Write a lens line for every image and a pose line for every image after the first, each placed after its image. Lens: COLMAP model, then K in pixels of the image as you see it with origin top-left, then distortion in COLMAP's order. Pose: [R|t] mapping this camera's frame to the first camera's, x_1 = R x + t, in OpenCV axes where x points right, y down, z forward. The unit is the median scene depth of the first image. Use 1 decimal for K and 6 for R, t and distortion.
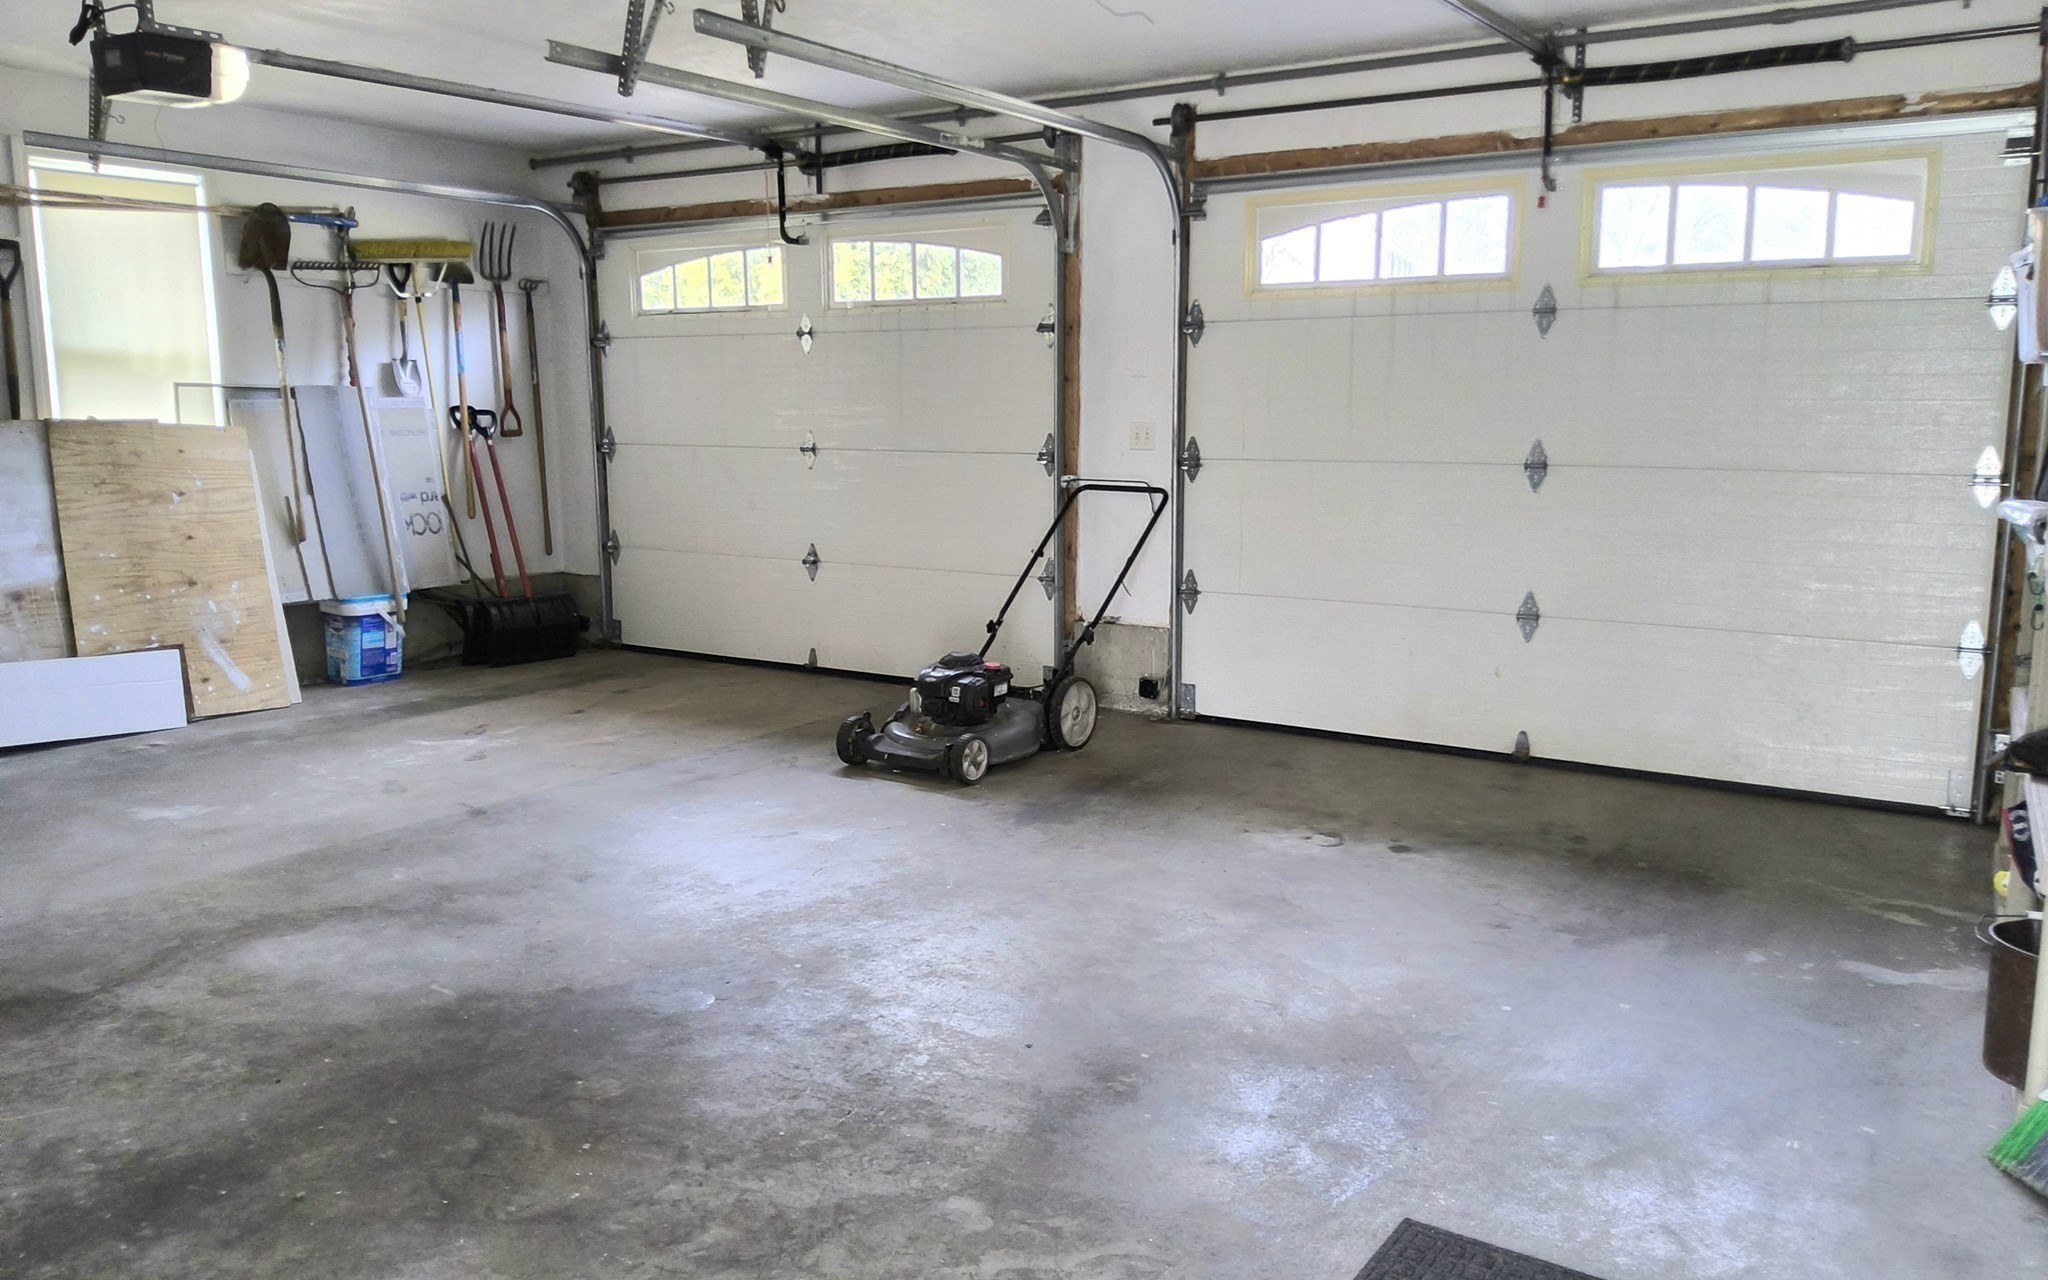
lens RADIAL K [[1496.9, 0, 1024.0], [0, 1496.9, 640.0], [0, 0, 1]] dist [0.004589, 0.000870]
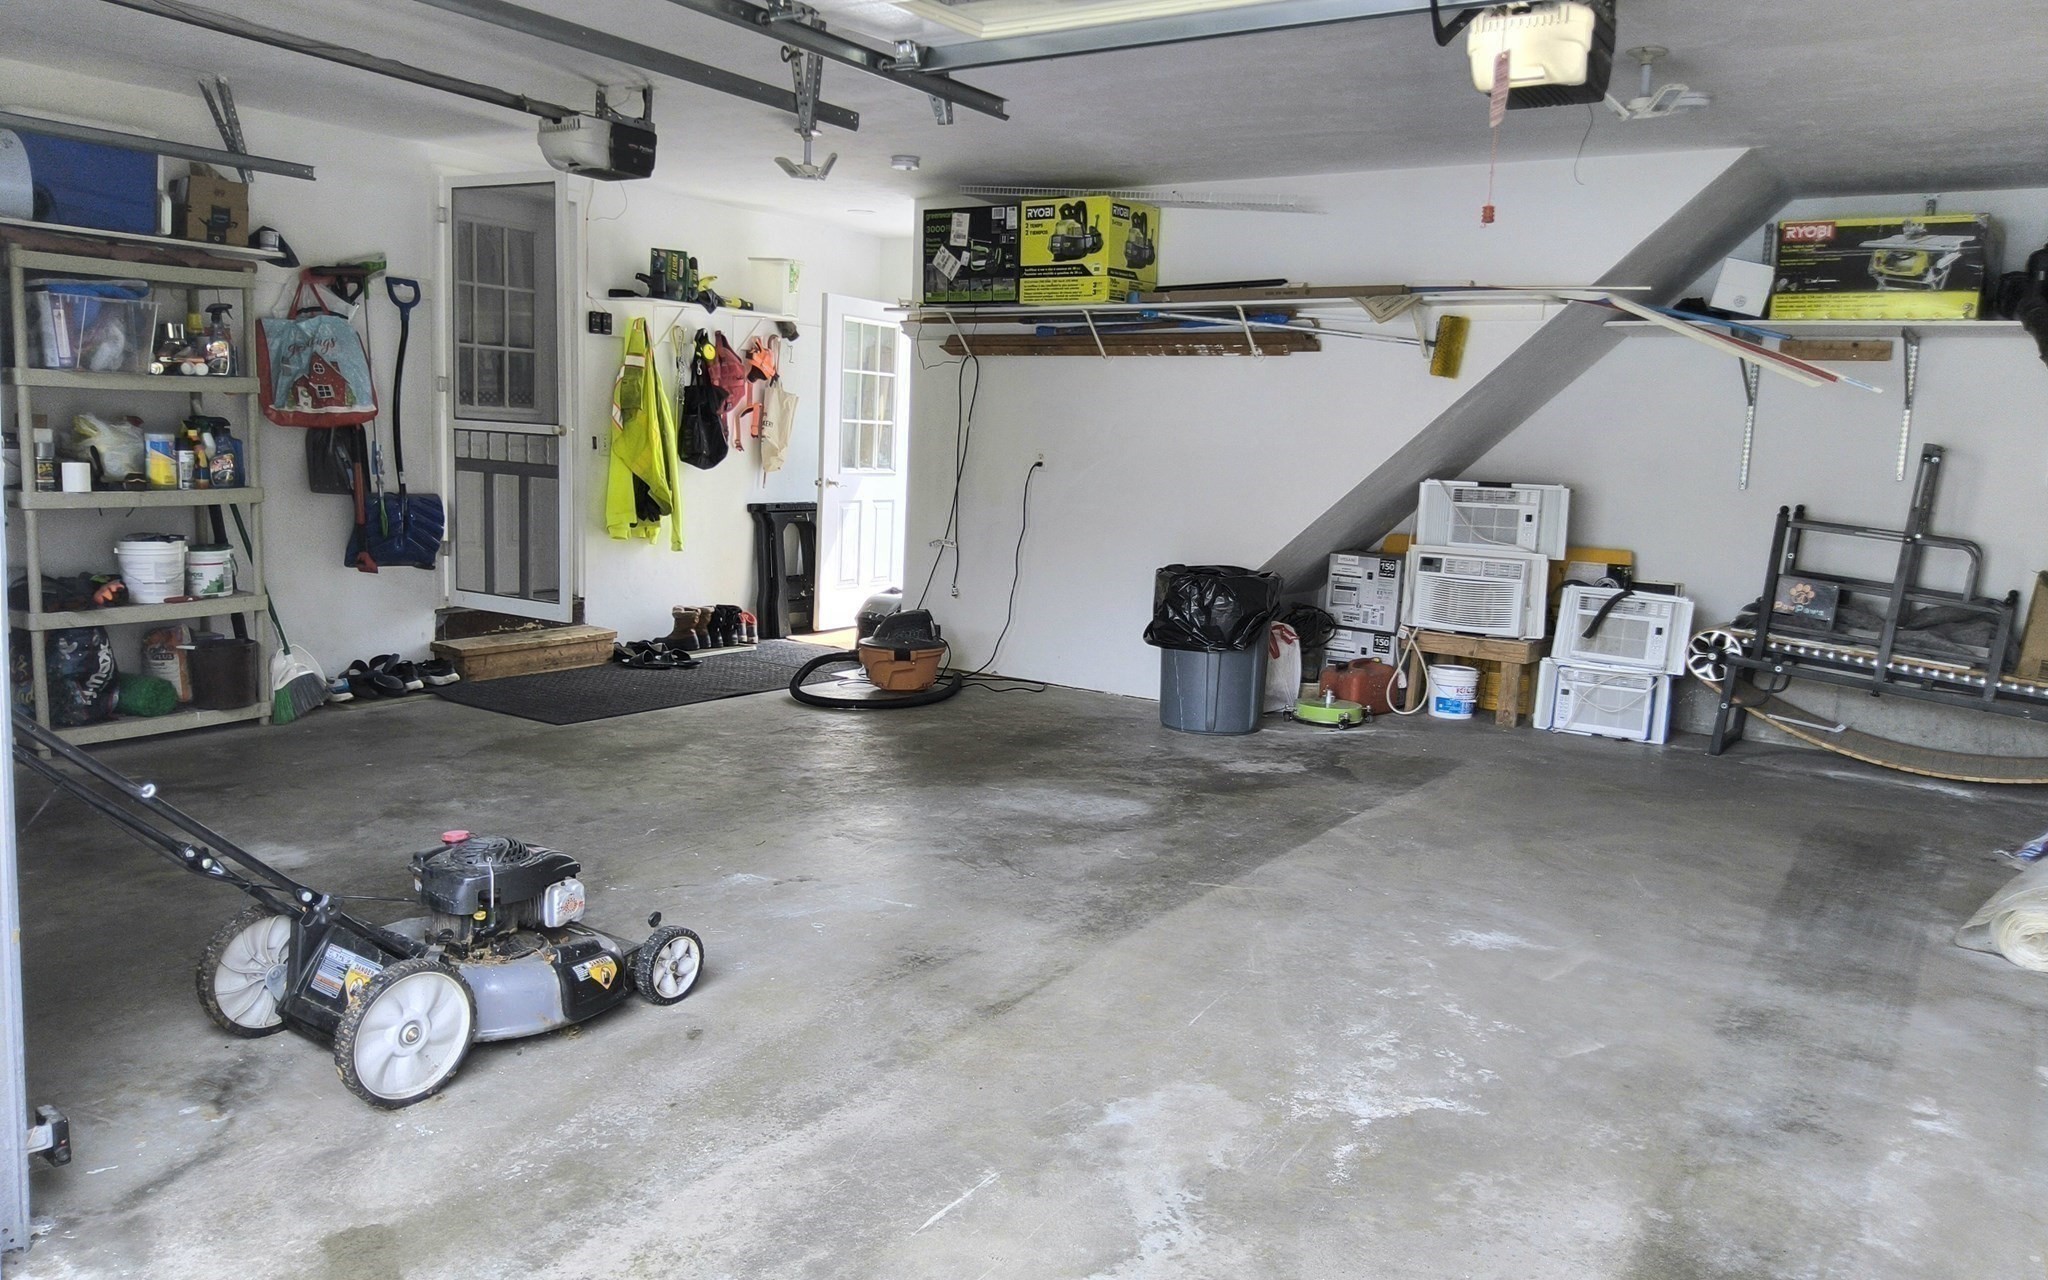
lens RADIAL K [[1496.9, 0, 1024.0], [0, 1496.9, 640.0], [0, 0, 1]] dist [0.004589, 0.000870]
pose [[-0.998695, -0.049960, 0.010554, -0.370308], [-0.044528, 0.953252, 0.298879, -0.372124], [-0.024993, 0.298019, -0.954233, 2.205948]]
